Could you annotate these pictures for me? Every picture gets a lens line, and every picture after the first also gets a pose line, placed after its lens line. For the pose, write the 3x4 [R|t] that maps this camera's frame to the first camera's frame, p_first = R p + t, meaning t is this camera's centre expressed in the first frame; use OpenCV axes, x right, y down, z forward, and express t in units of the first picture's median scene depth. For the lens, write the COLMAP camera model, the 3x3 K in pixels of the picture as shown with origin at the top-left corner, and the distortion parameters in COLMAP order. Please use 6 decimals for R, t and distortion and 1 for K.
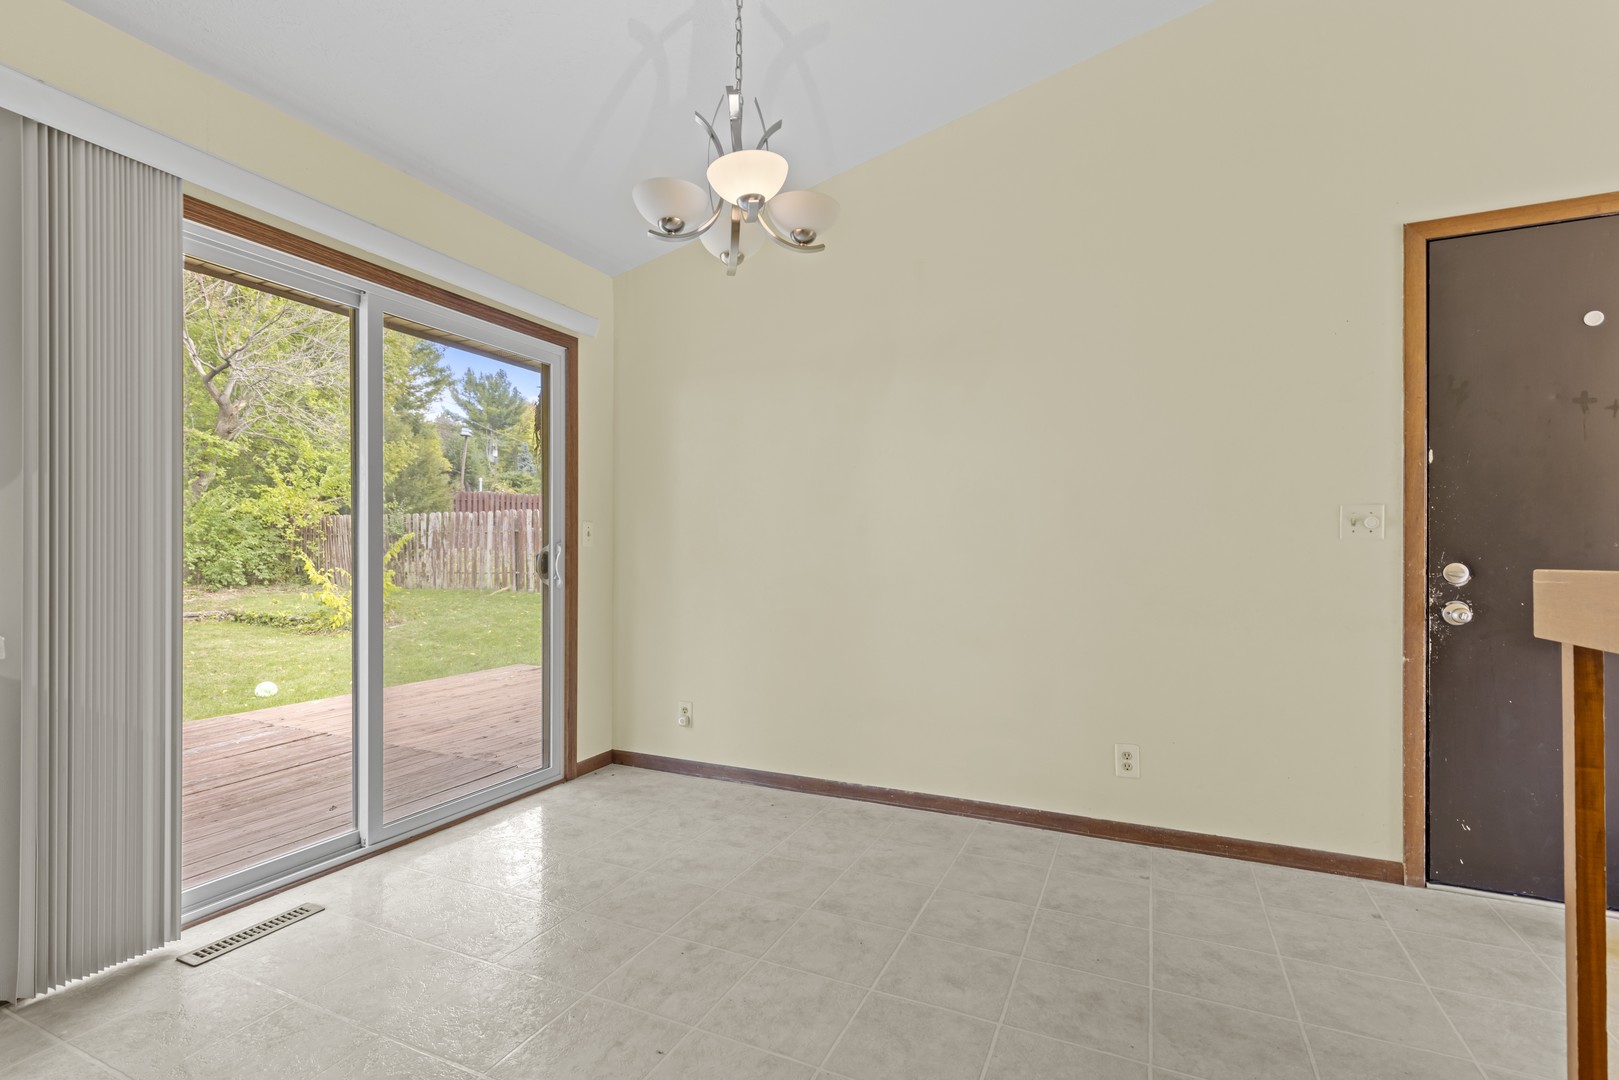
lens RADIAL K [[735.7, 0, 809.5], [0, 735.7, 540.0], [0, 0, 1]] dist [0.002012, 0.000342]
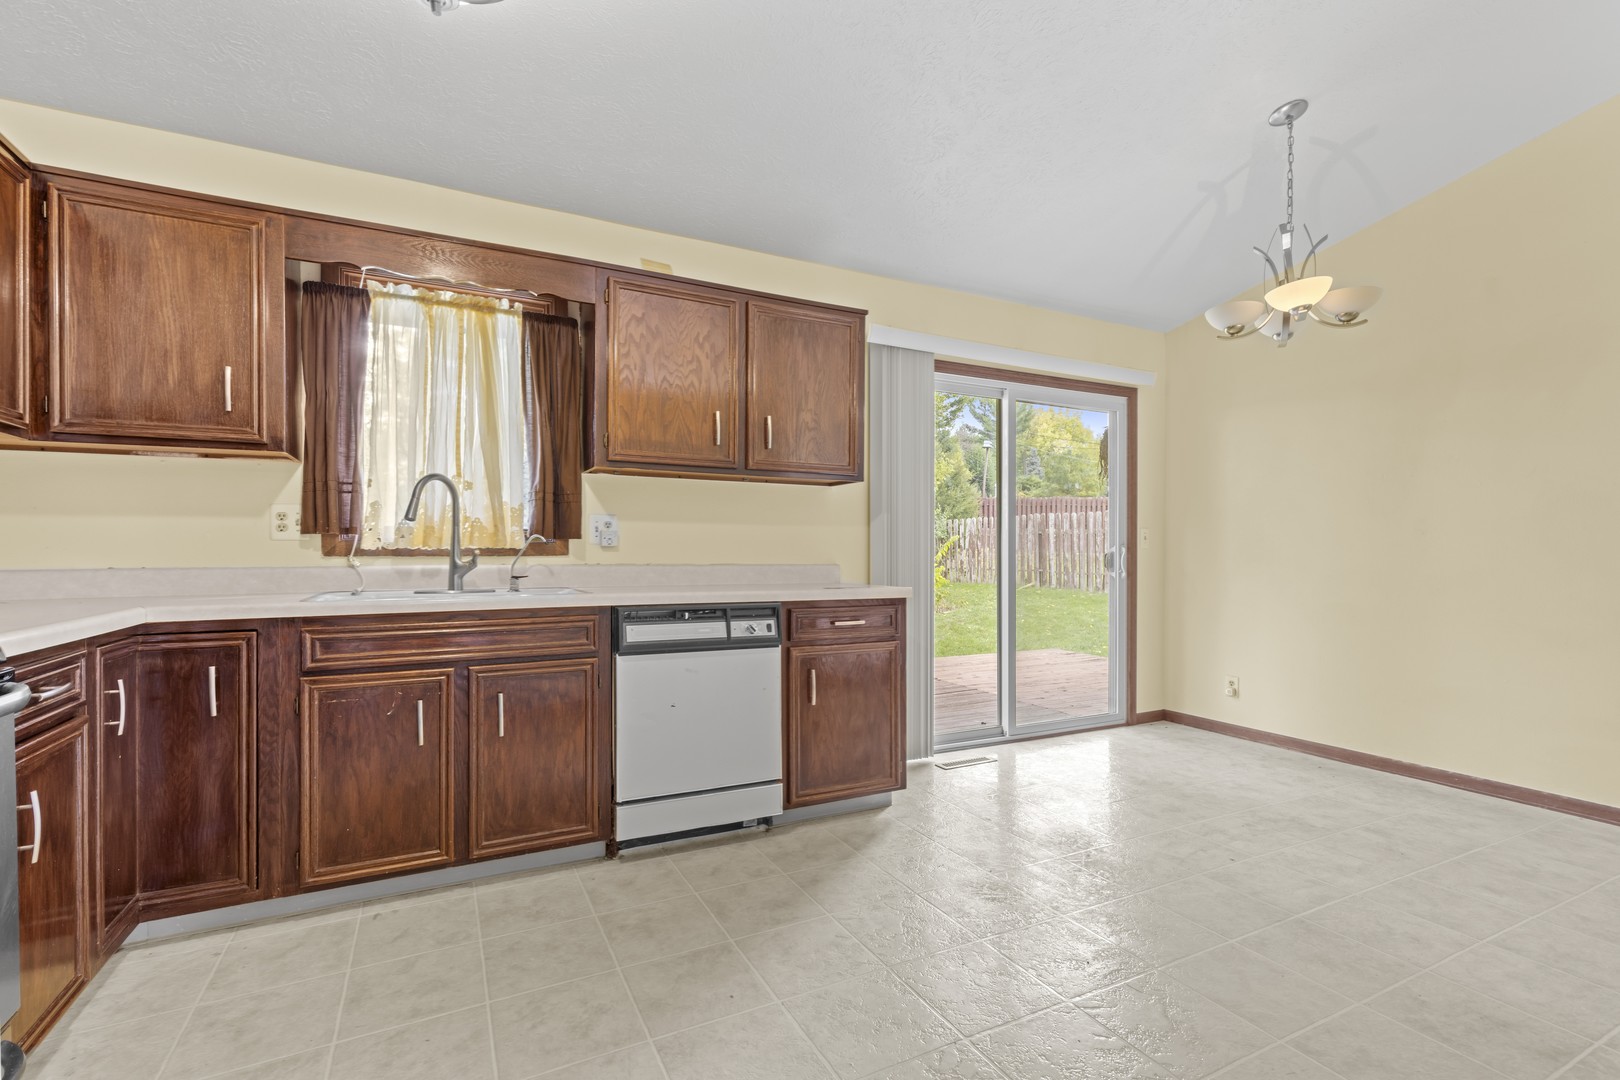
lens RADIAL K [[731.4, 0, 803.6], [0, 731.4, 550.6], [0, 0, 1]] dist [0.005998, -0.000599]
pose [[0.784871, 0.002009, -0.619656, 0.028415], [0.006988, 0.999902, 0.012093, -0.006932], [0.619620, -0.013821, 0.784781, -0.433599]]
